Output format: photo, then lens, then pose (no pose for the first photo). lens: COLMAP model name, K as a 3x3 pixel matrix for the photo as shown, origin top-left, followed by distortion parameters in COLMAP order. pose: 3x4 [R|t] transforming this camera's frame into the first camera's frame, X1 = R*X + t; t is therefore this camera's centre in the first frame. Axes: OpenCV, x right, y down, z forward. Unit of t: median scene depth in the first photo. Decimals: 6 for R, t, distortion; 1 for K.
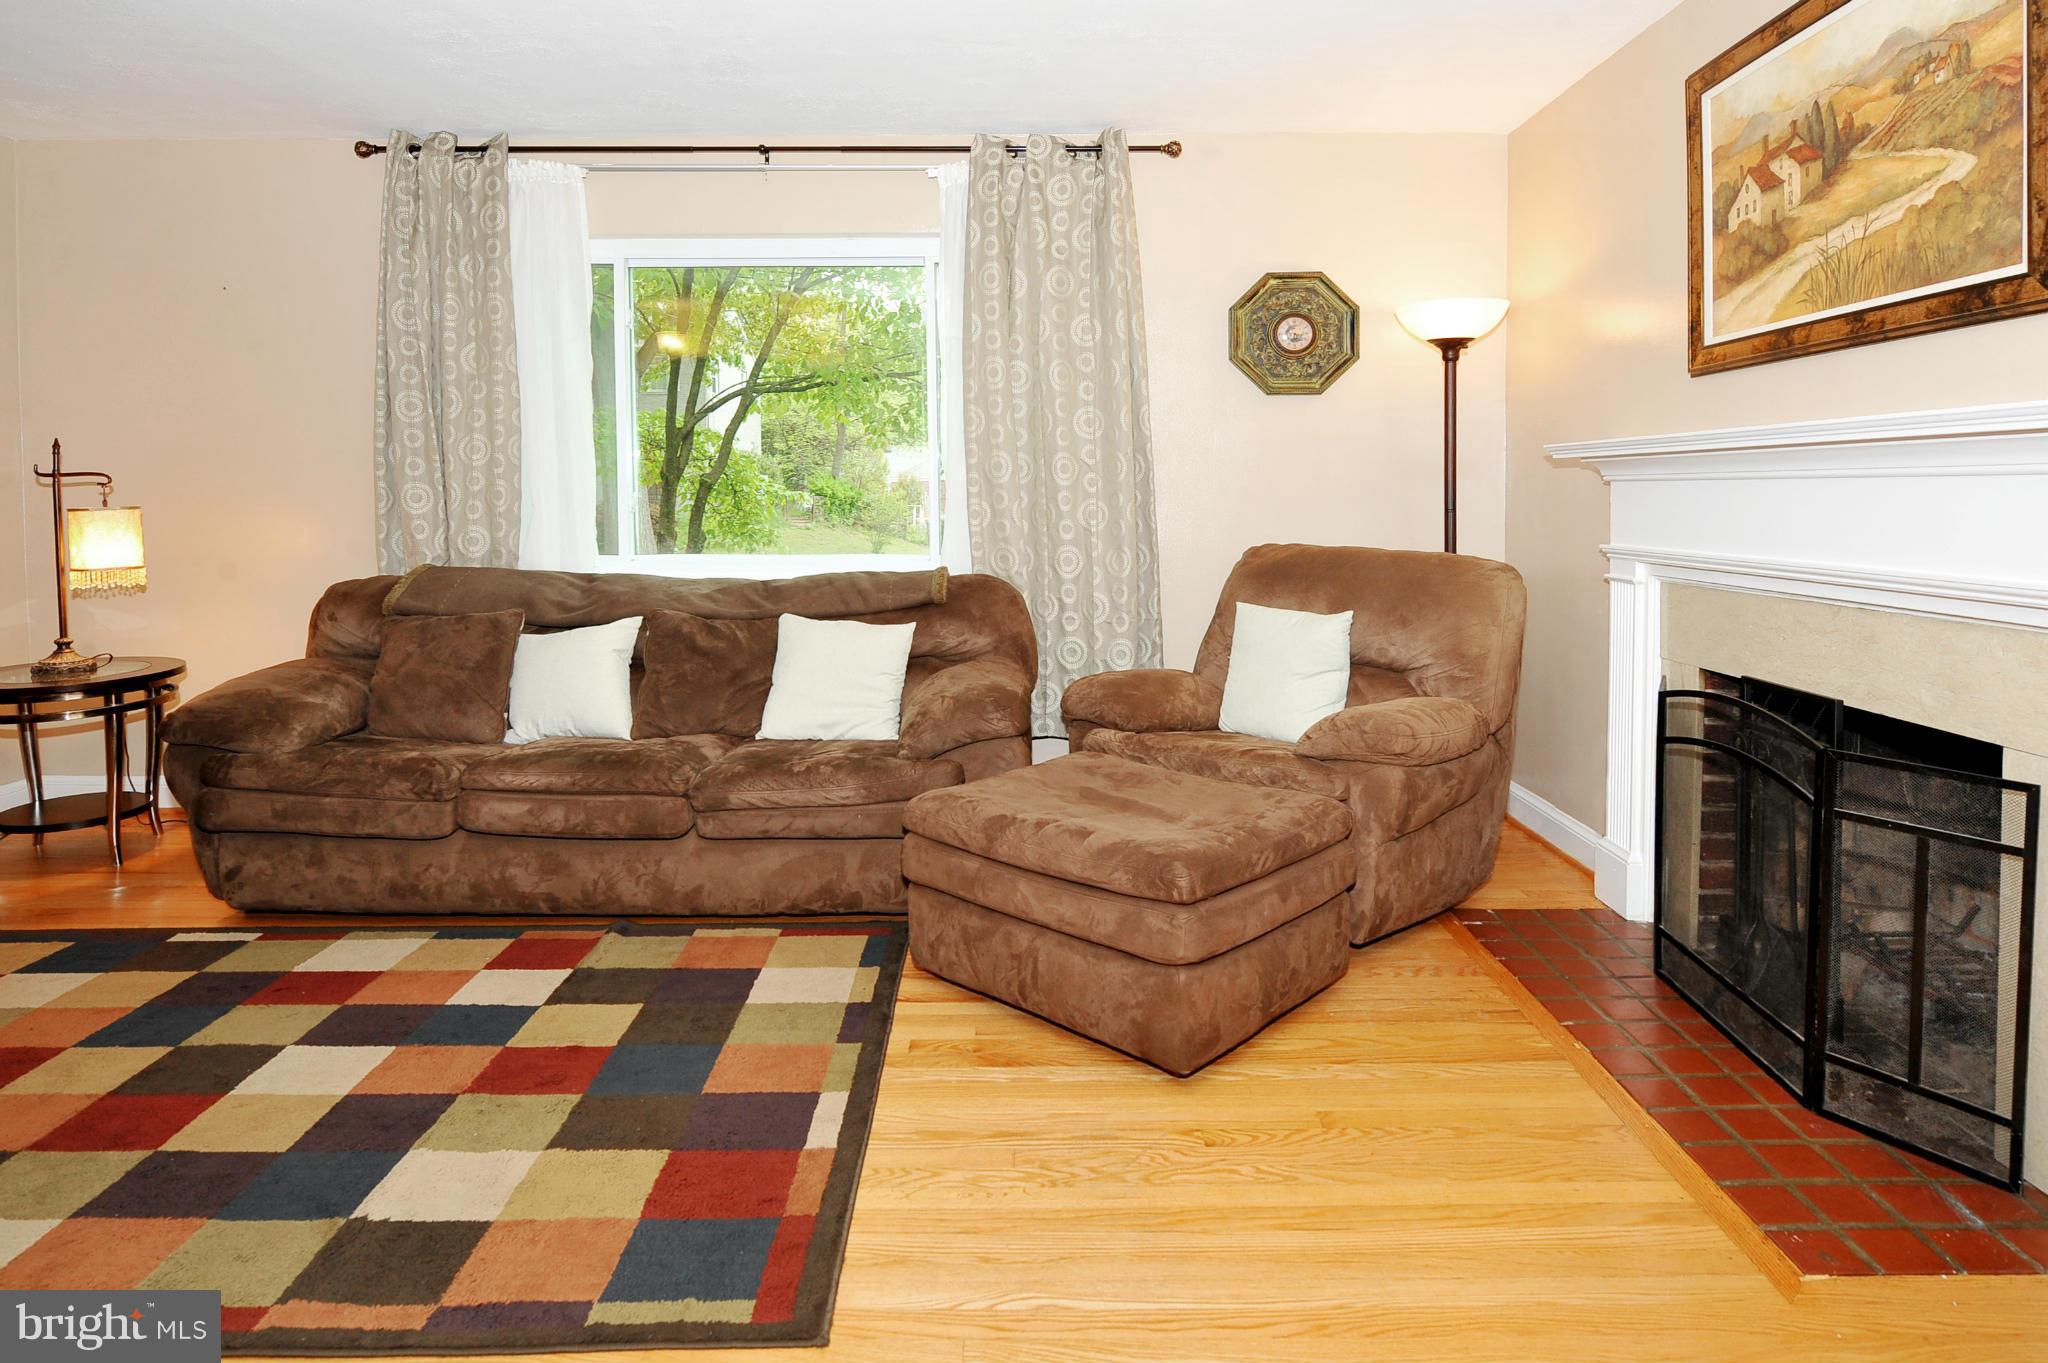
lens RADIAL K [[1236.9, 0, 1024.0], [0, 1236.9, 681.5], [0, 0, 1]] dist [-0.001827, -0.002212]
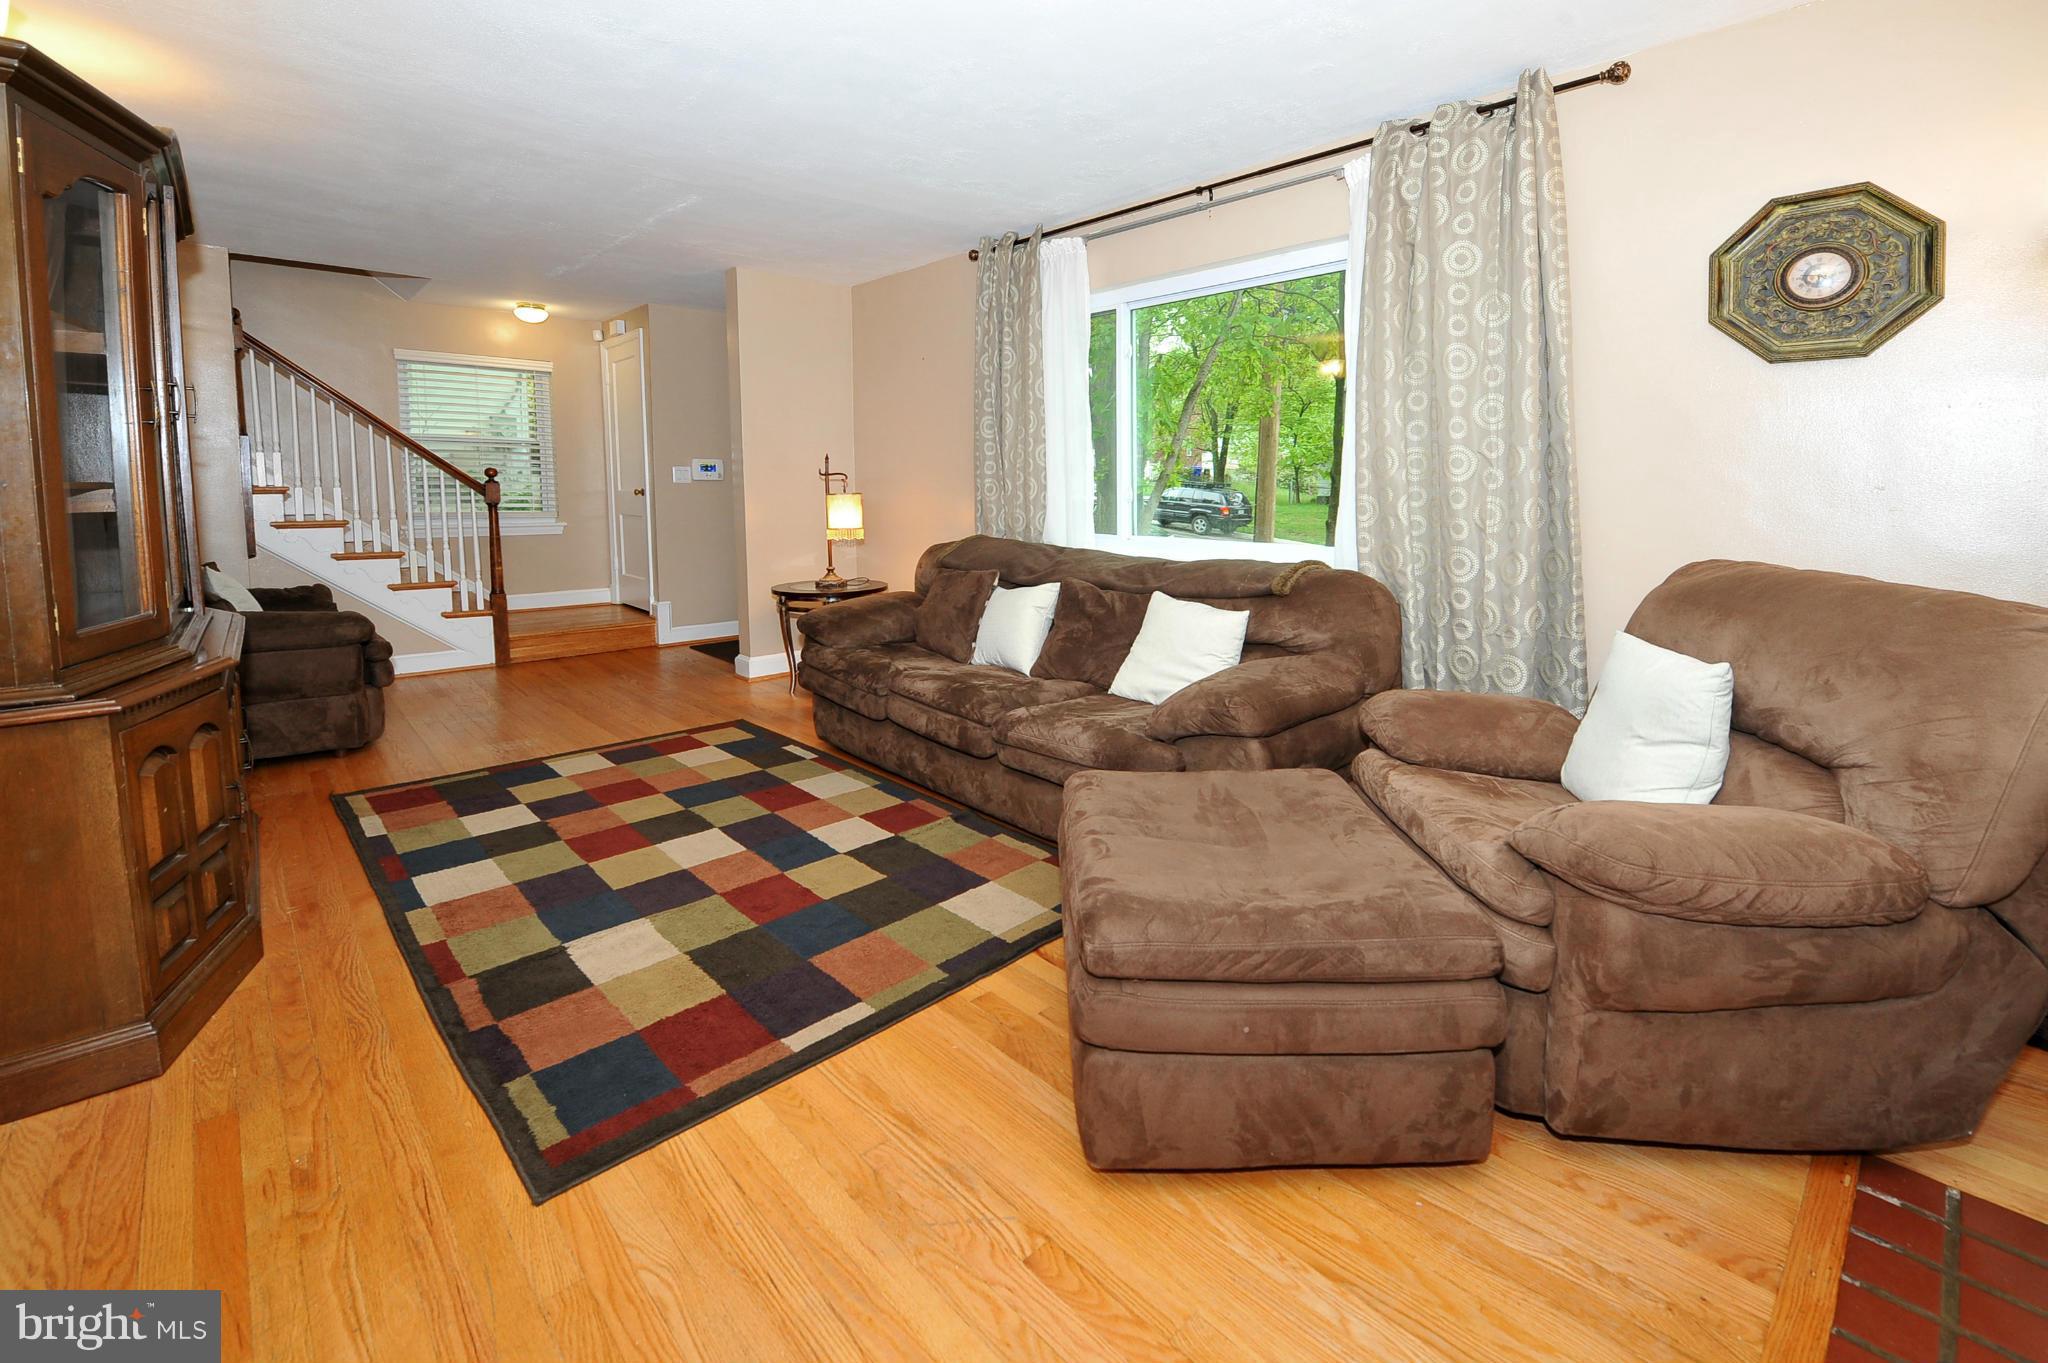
lens RADIAL K [[865.9, 0, 1020.8], [0, 865.9, 621.7], [0, 0, 1]] dist [-0.000766, -0.011399]
pose [[0.671848, 0.119154, -0.731042, 0.317111], [-0.120314, 0.991424, 0.051023, -0.051728], [0.730852, 0.053675, 0.680422, 0.348763]]
